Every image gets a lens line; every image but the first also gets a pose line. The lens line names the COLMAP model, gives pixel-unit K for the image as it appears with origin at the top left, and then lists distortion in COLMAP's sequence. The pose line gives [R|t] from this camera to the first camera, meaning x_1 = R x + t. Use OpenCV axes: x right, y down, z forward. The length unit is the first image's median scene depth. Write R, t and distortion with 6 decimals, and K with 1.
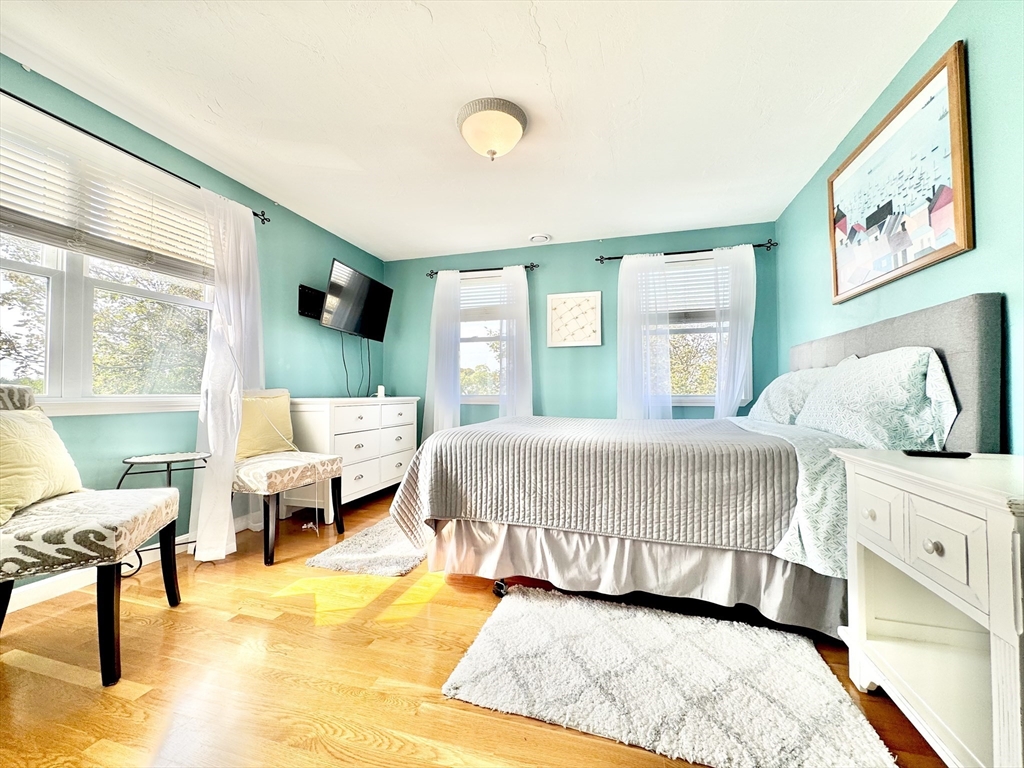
lens RADIAL K [[408.8, 0, 512.0], [0, 408.8, 384.0], [0, 0, 1]] dist [-0.000173, 0.000218]
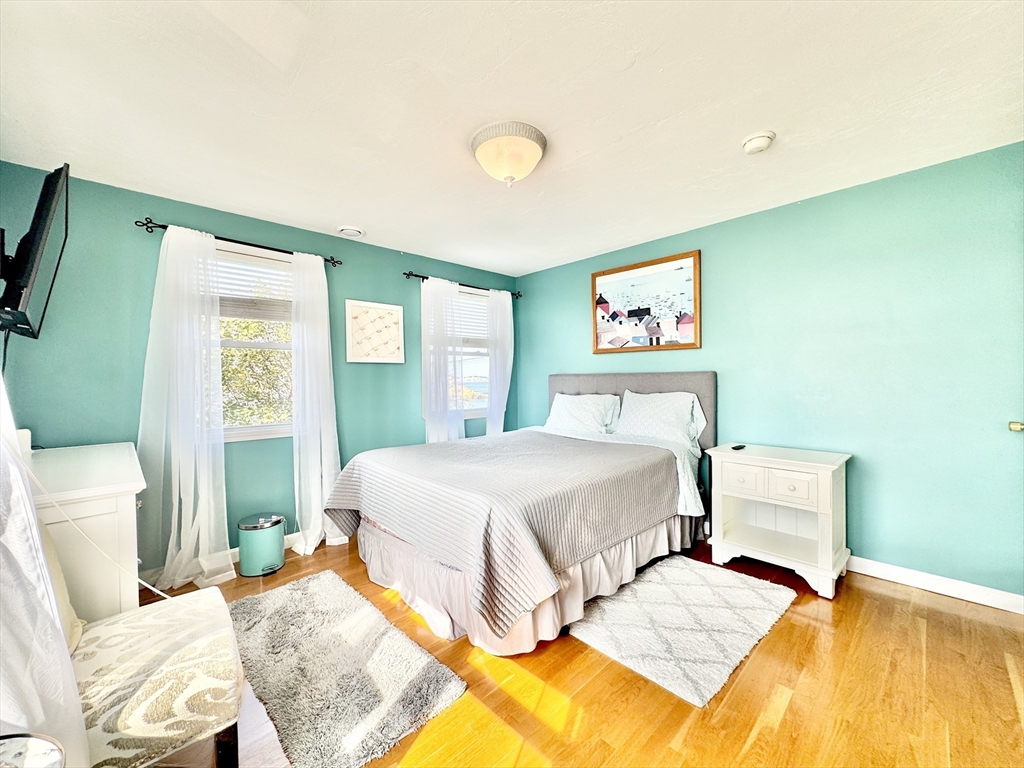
lens RADIAL K [[408.8, 0, 512.0], [0, 408.8, 384.0], [0, 0, 1]] dist [-0.000173, 0.000218]
pose [[0.500367, -0.016726, 0.865652, -0.871516], [-0.007500, 0.999692, 0.023651, -0.126256], [-0.865781, -0.018327, 0.500087, 0.534693]]
